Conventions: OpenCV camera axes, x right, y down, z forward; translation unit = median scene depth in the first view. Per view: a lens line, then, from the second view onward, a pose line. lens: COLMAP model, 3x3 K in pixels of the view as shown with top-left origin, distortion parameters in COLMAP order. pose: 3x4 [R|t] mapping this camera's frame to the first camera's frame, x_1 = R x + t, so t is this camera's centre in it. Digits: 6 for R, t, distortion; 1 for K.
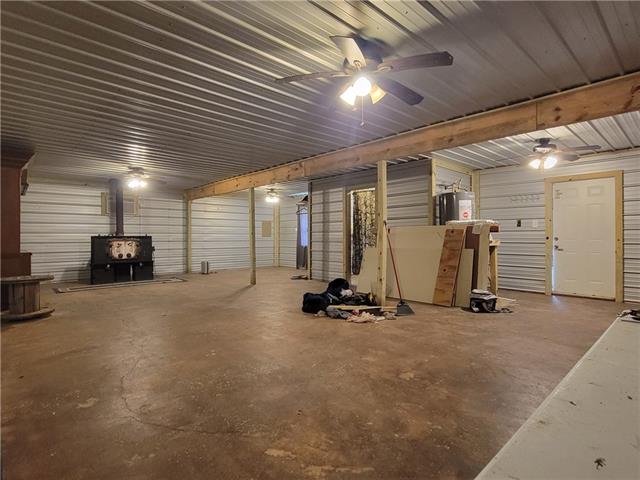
lens RADIAL K [[327.6, 0, 321.0], [0, 327.6, 229.6], [0, 0, 1]] dist [-0.023344, 0.000186]
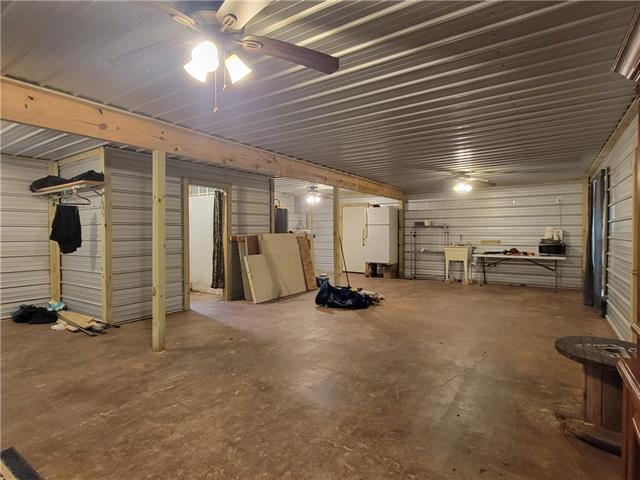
lens RADIAL K [[341.1, 0, 323.9], [0, 341.1, 238.4], [0, 0, 1]] dist [-0.004752, -0.000472]
pose [[-0.226731, -0.014545, 0.973849, -0.621159], [-0.012174, 0.999853, 0.012099, -0.006907], [-0.973881, -0.009112, -0.226875, 0.721534]]
